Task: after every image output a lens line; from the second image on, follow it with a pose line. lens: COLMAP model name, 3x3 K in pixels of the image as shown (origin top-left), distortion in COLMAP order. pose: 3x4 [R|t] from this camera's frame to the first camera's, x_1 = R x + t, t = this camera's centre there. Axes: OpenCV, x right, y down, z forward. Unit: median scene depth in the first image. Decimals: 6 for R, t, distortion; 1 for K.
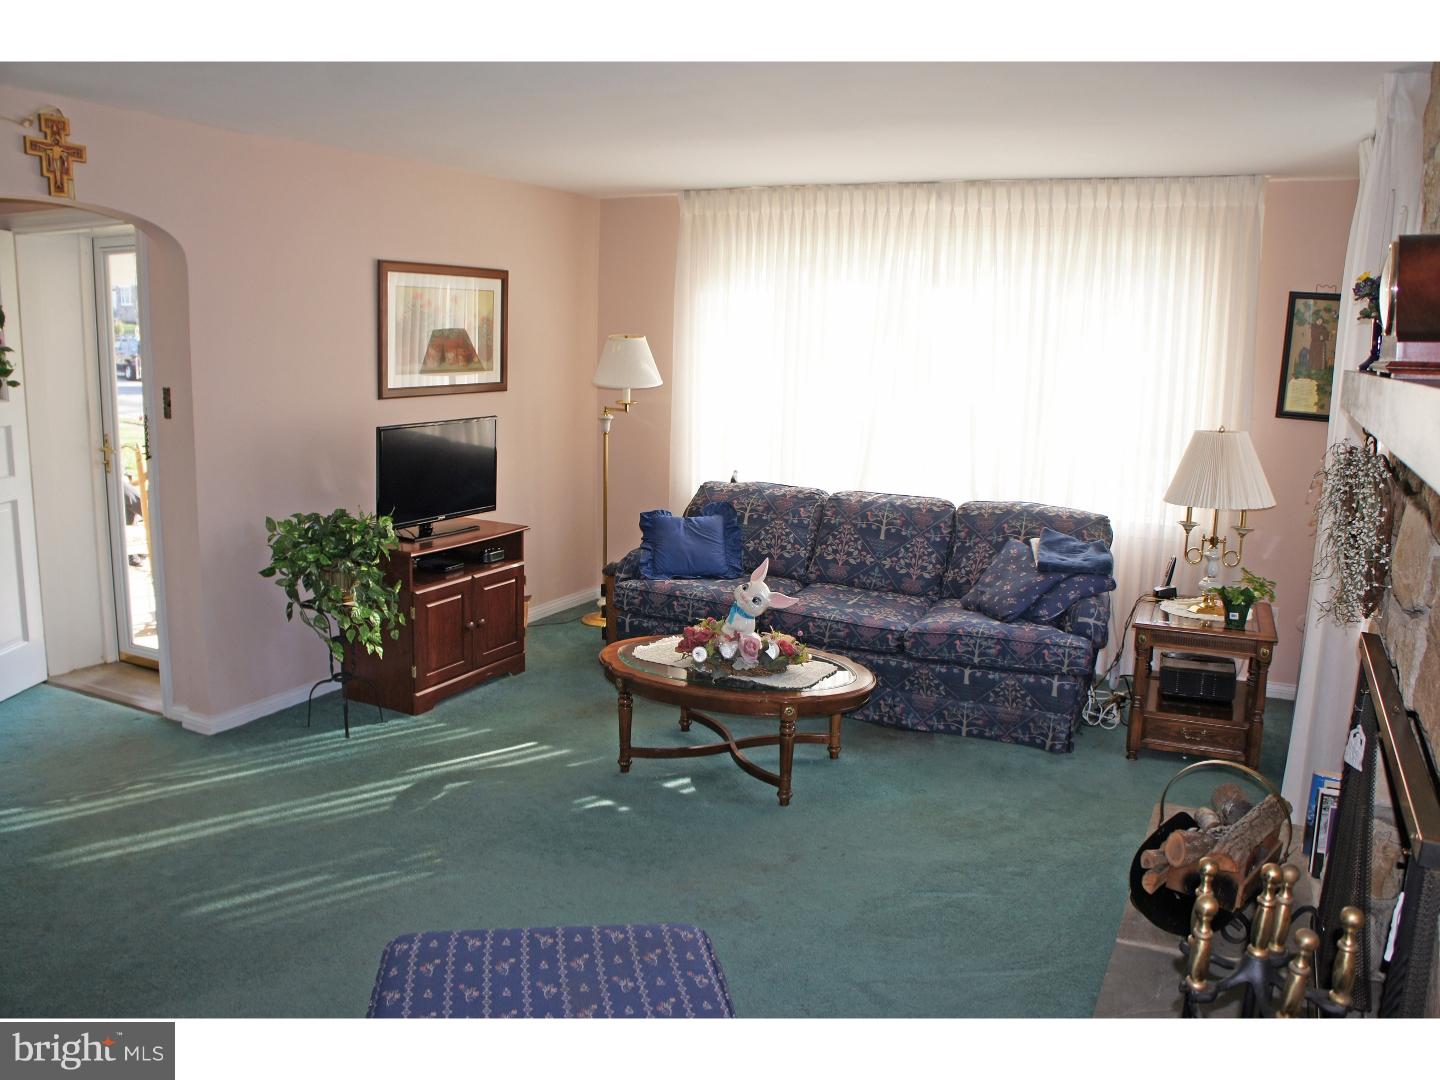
lens RADIAL K [[1134.0, 0, 721.9], [0, 1134.0, 547.0], [0, 0, 1]] dist [-0.173121, 0.131625]
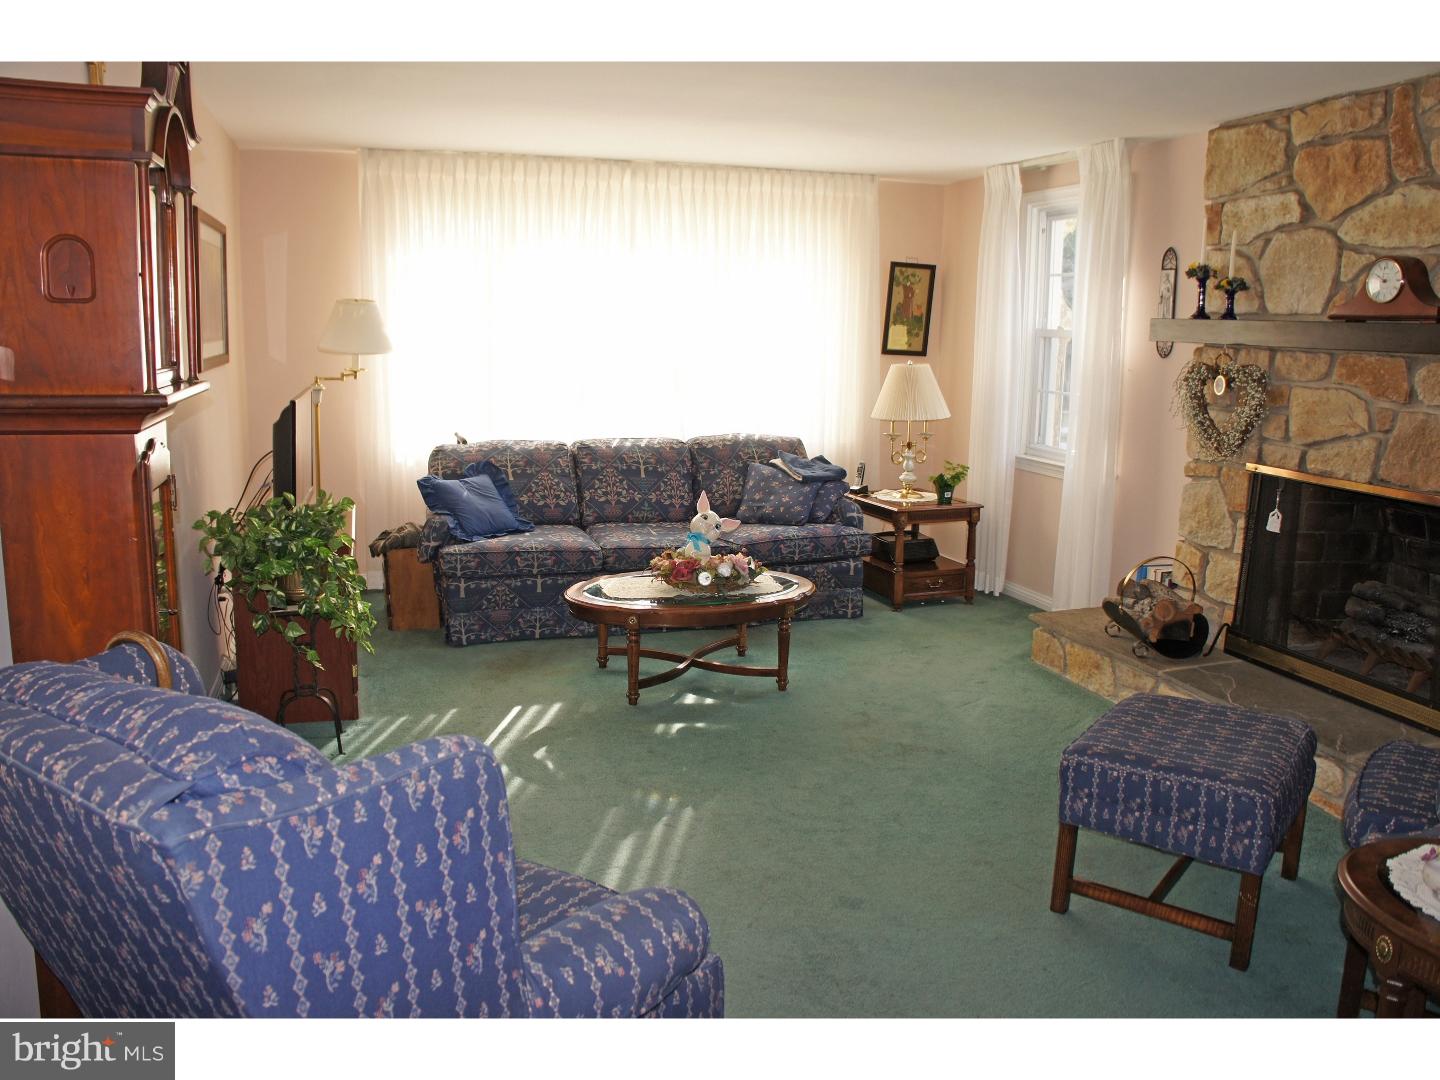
lens RADIAL K [[1134.0, 0, 727.2], [0, 1134.0, 542.9], [0, 0, 1]] dist [-0.173121, 0.131625]
pose [[0.710894, -0.146196, 0.687936, -0.598624], [0.125785, 0.988814, 0.080154, -0.022384], [-0.691960, 0.029551, 0.721331, 0.128013]]
